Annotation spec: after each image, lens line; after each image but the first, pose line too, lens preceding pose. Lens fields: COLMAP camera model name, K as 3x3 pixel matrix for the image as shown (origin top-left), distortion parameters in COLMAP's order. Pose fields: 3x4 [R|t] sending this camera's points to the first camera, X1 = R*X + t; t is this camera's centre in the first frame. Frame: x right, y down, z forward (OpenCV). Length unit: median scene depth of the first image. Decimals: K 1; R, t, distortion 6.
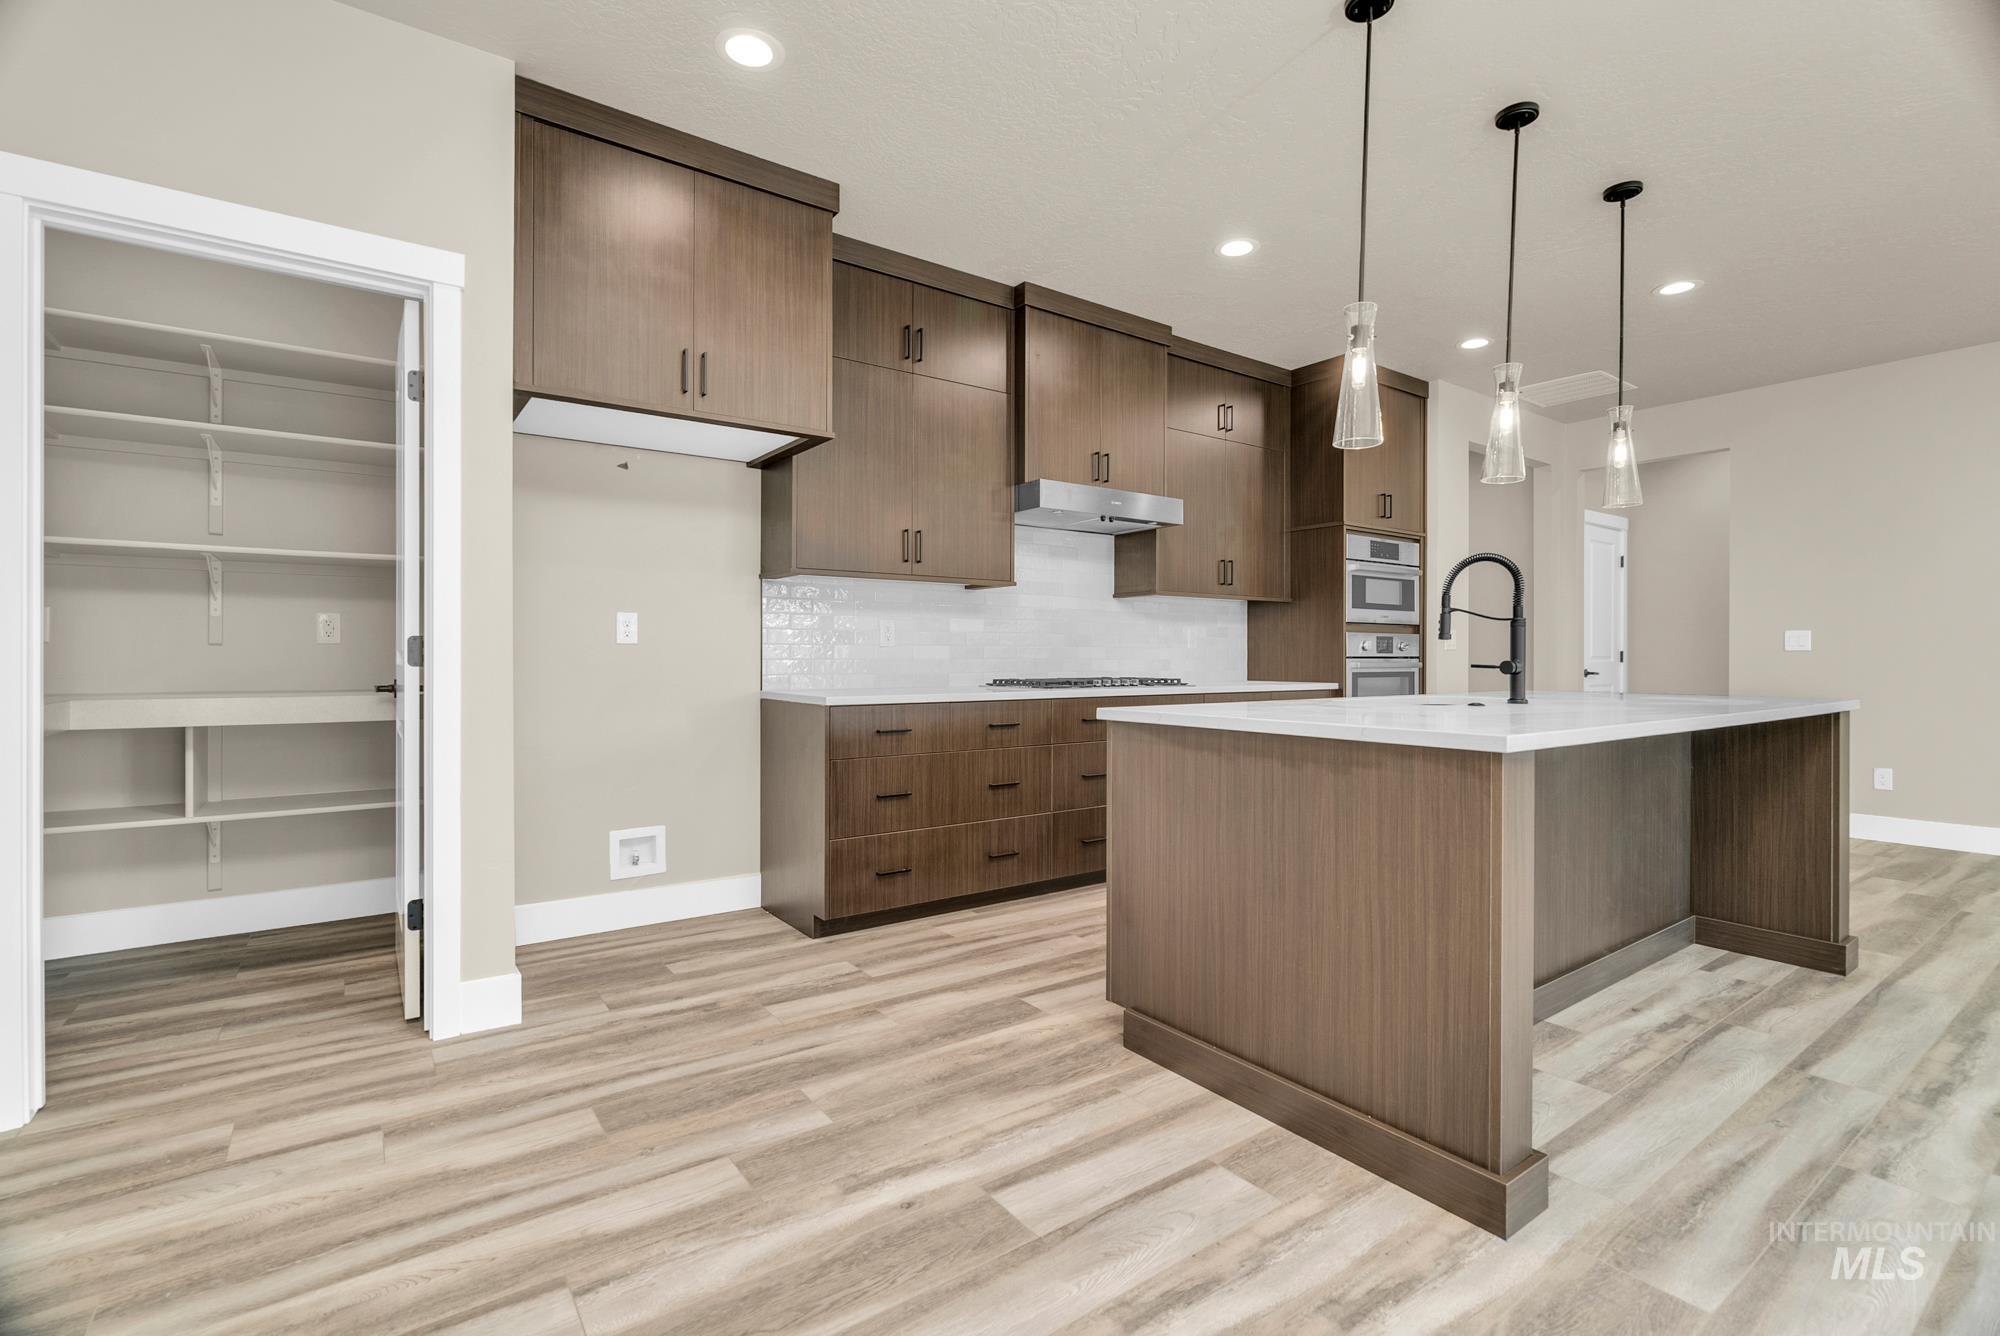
lens RADIAL K [[915.1, 0, 999.8], [0, 915.1, 658.2], [0, 0, 1]] dist [-0.002485, 0.000499]
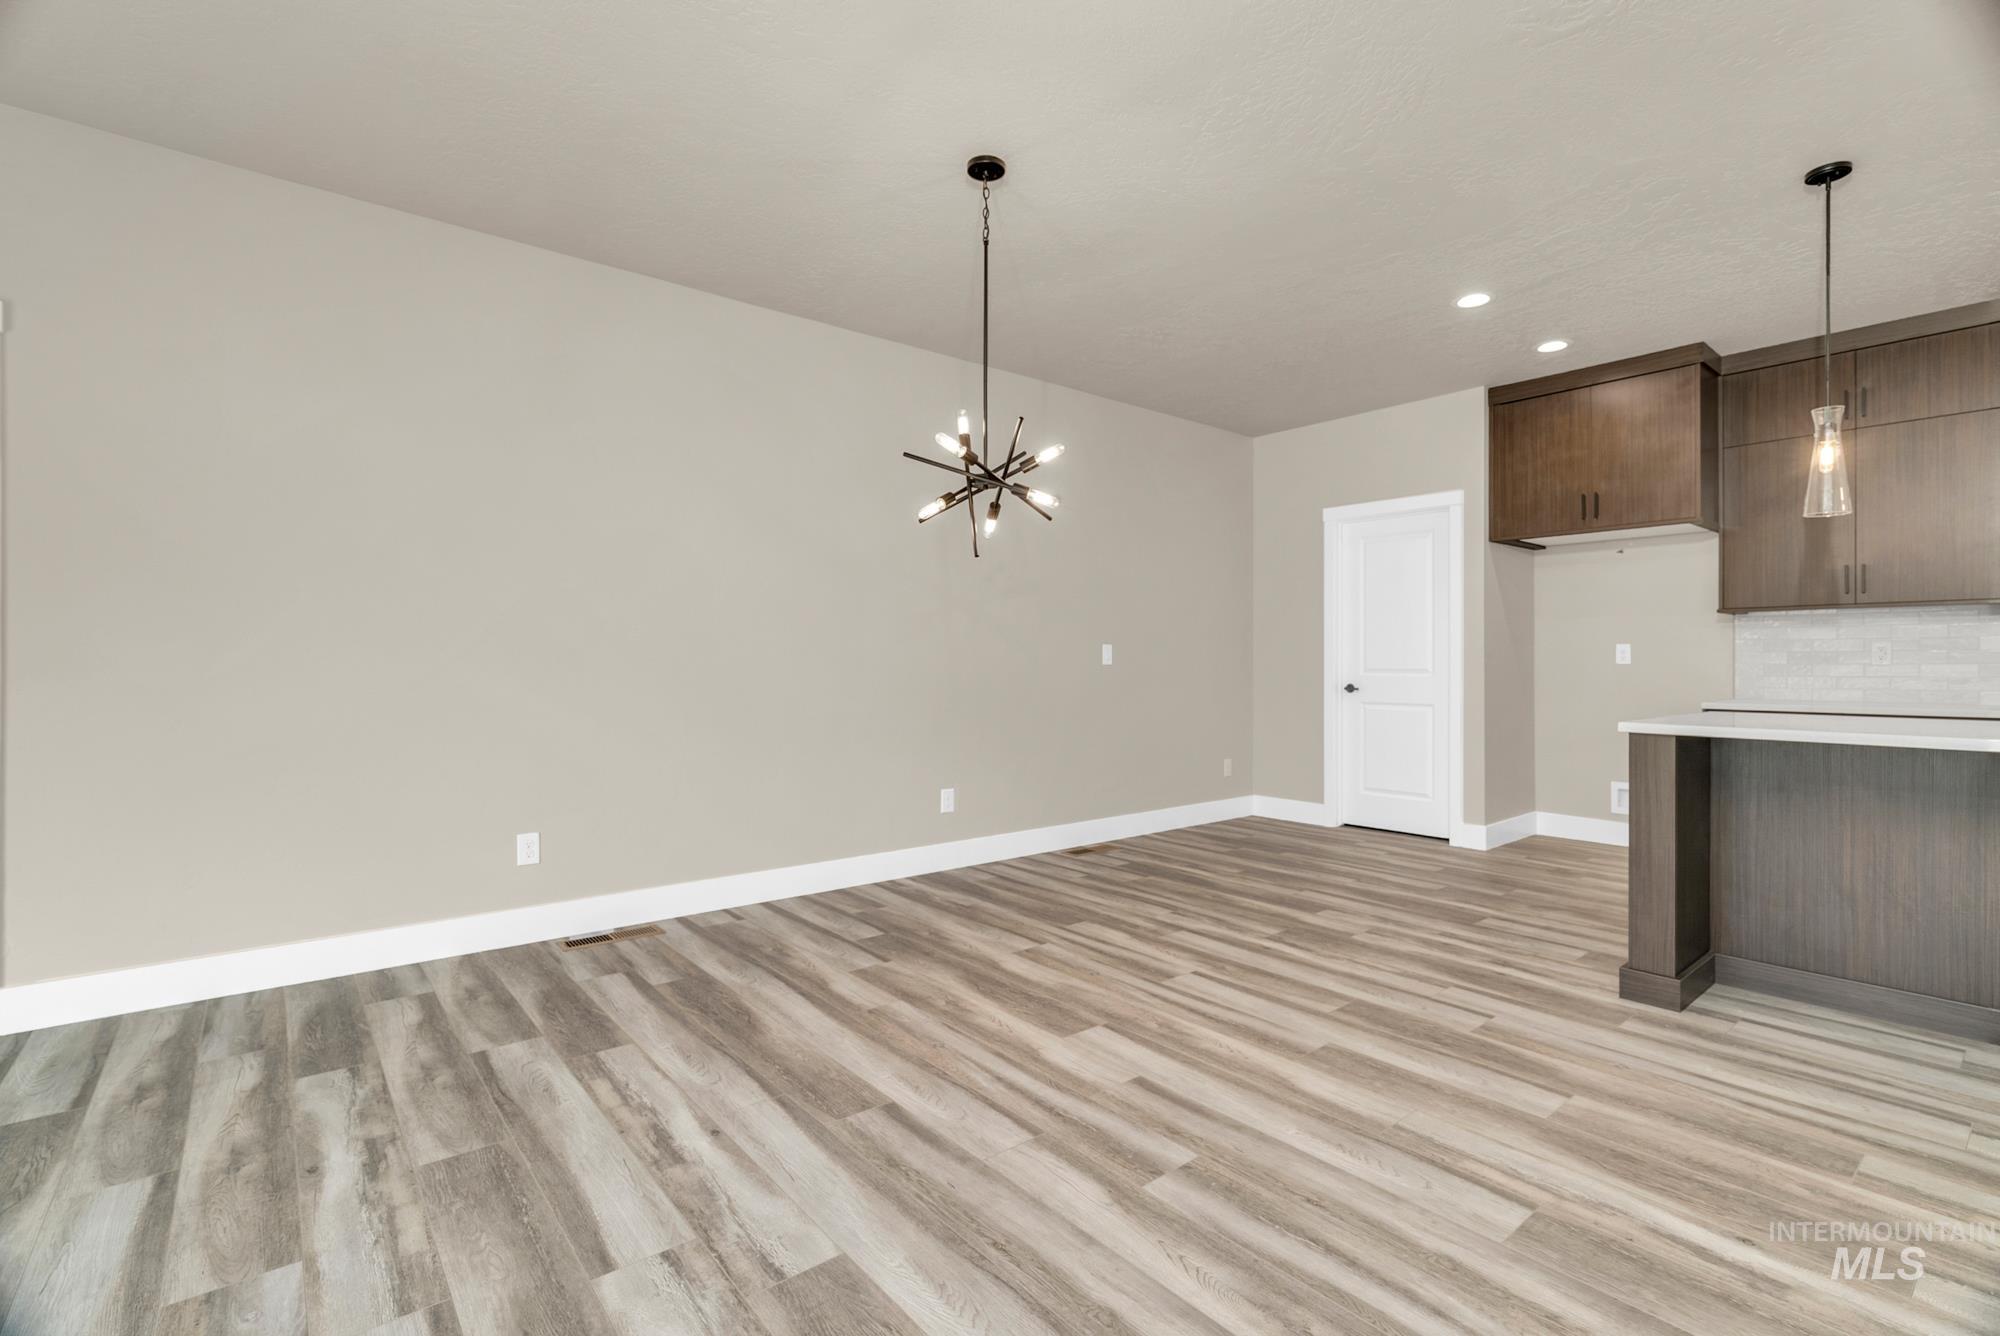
lens RADIAL K [[915.1, 0, 998.3], [0, 915.1, 663.7], [0, 0, 1]] dist [-0.002485, 0.000499]
pose [[0.062570, 0.001442, -0.998040, 2.060355], [-0.000262, 0.999999, 0.001428, -0.034555], [0.998041, 0.000173, 0.062570, -0.324278]]
